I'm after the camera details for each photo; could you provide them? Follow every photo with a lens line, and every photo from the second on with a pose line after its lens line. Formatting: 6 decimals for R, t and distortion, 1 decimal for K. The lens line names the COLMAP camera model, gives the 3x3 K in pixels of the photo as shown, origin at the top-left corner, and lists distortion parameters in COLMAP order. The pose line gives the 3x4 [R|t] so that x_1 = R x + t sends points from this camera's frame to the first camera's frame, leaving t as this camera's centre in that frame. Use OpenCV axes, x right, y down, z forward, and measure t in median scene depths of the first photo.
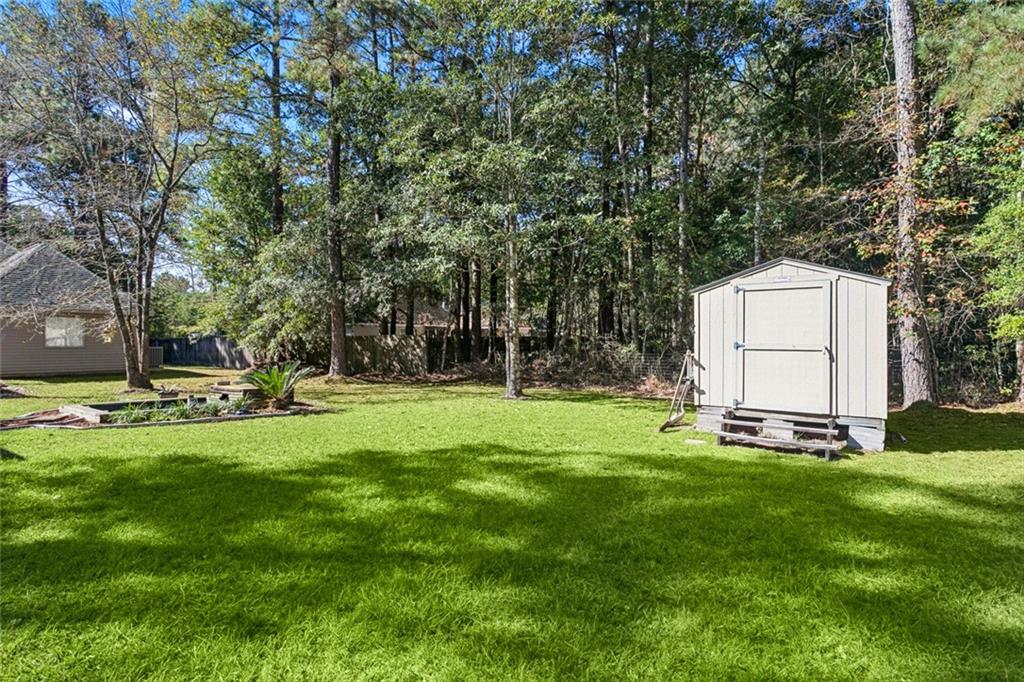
lens RADIAL K [[549.7, 0, 511.5], [0, 549.7, 331.5], [0, 0, 1]] dist [0.000891, 0.000619]
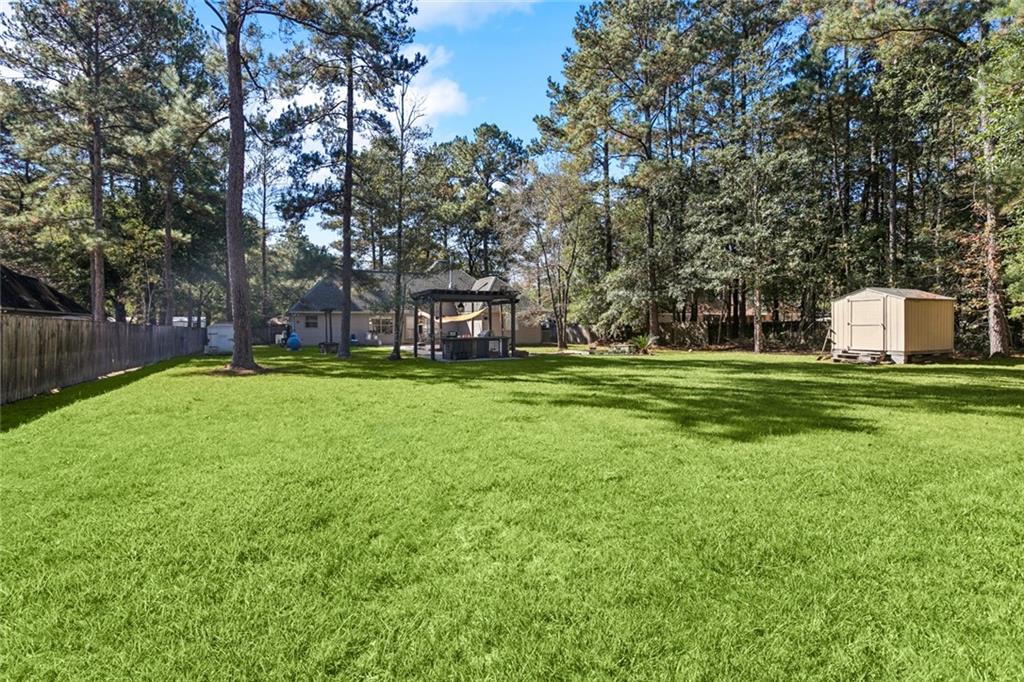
lens RADIAL K [[549.7, 0, 511.5], [0, 549.7, 331.5], [0, 0, 1]] dist [0.000891, 0.000619]
pose [[0.885357, -0.008076, -0.464842, 0.094168], [0.020105, 0.999579, 0.020928, -0.008771], [0.464477, -0.027875, 0.885146, -0.769713]]
